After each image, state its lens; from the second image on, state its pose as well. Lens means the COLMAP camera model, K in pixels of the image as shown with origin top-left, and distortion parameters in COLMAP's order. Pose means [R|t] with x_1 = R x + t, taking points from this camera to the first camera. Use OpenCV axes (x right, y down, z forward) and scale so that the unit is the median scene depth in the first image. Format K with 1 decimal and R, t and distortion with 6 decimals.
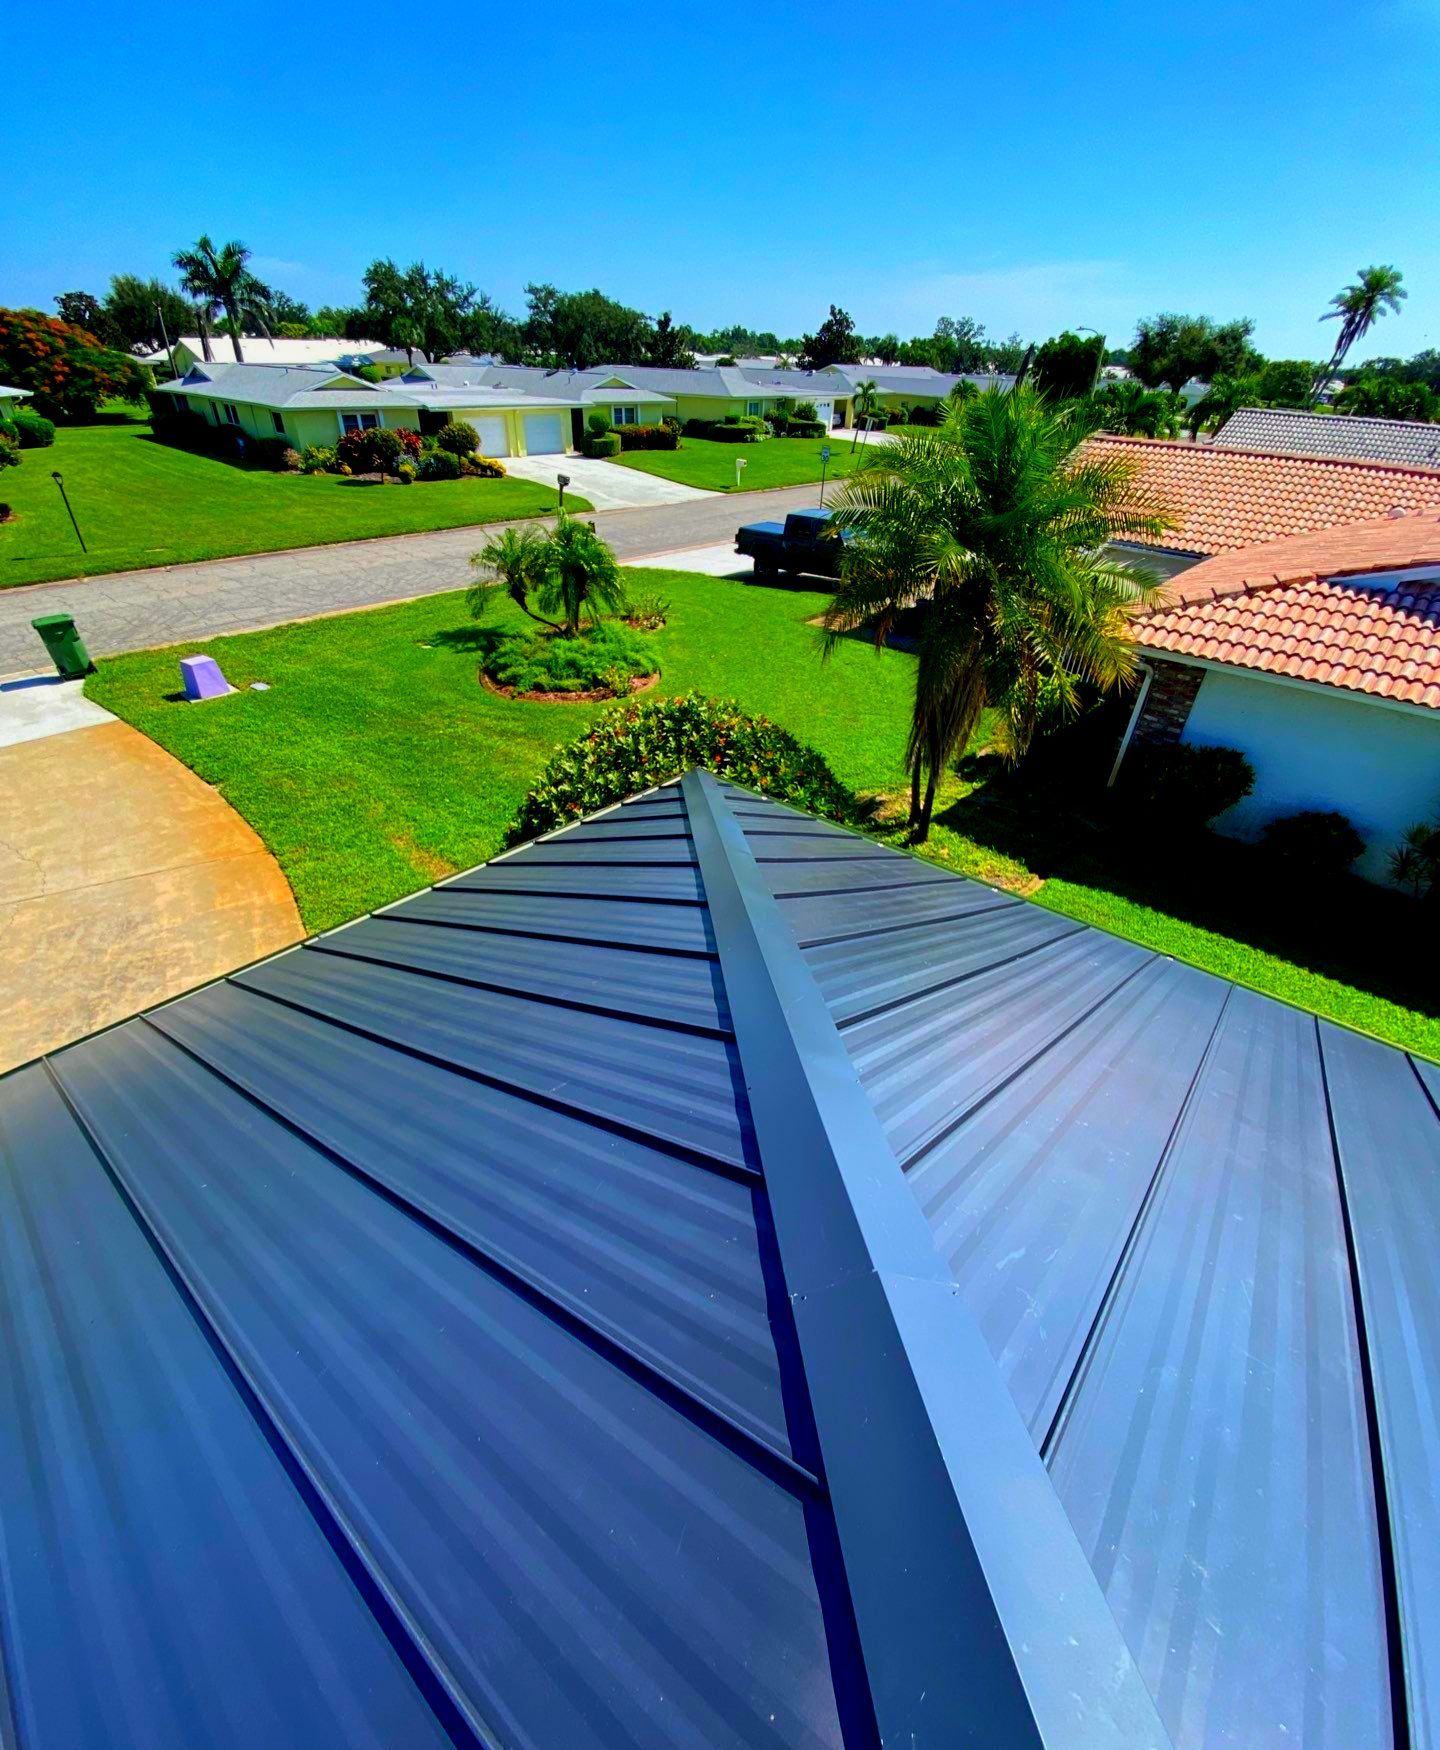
lens RADIAL K [[788.3, 0, 724.8], [0, 788.3, 953.7], [0, 0, 1]] dist [0.012905, -0.016901]
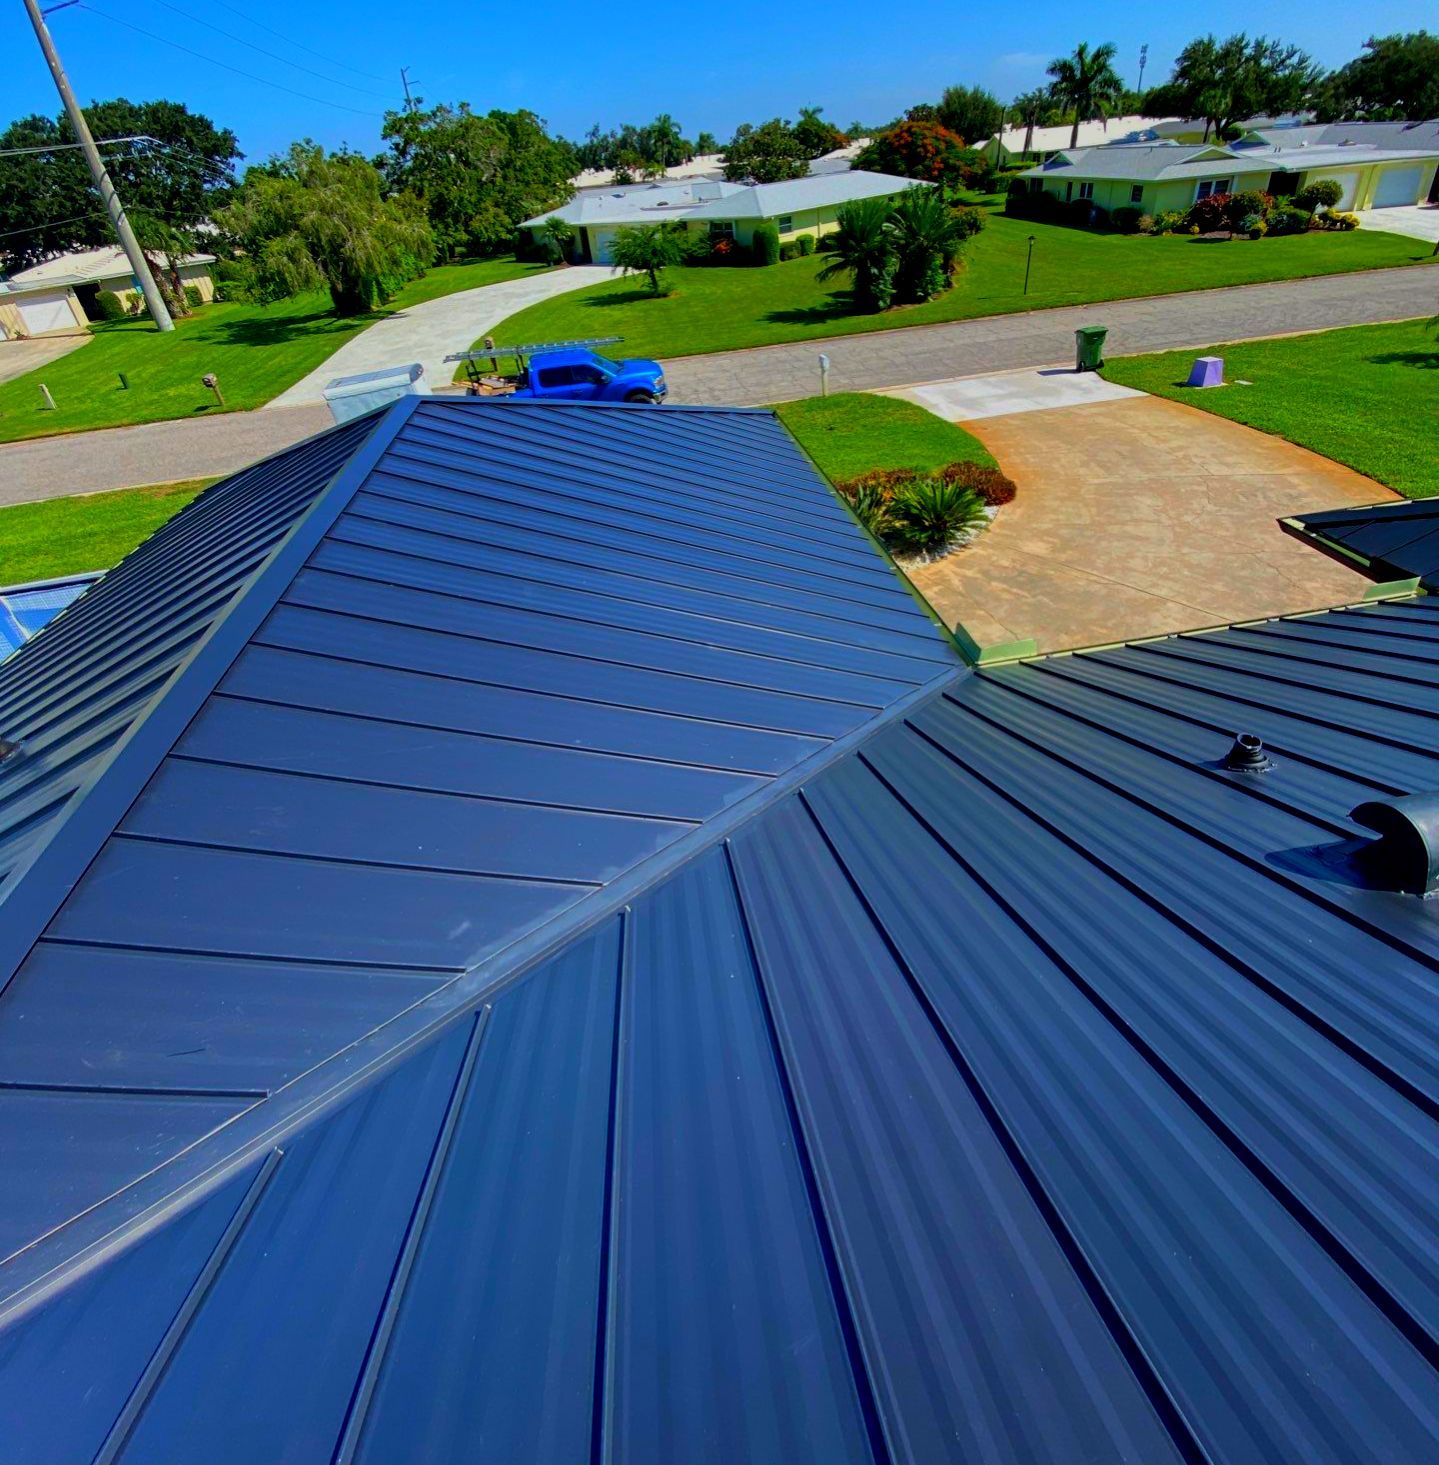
lens RADIAL K [[792.3, 0, 724.3], [0, 792.3, 664.7], [0, 0, 1]] dist [0.018724, -0.017637]
pose [[0.752261, 0.268424, -0.601708, -0.093324], [-0.303934, 0.951651, 0.044554, 0.092017], [0.584575, 0.149364, 0.797473, -0.144599]]
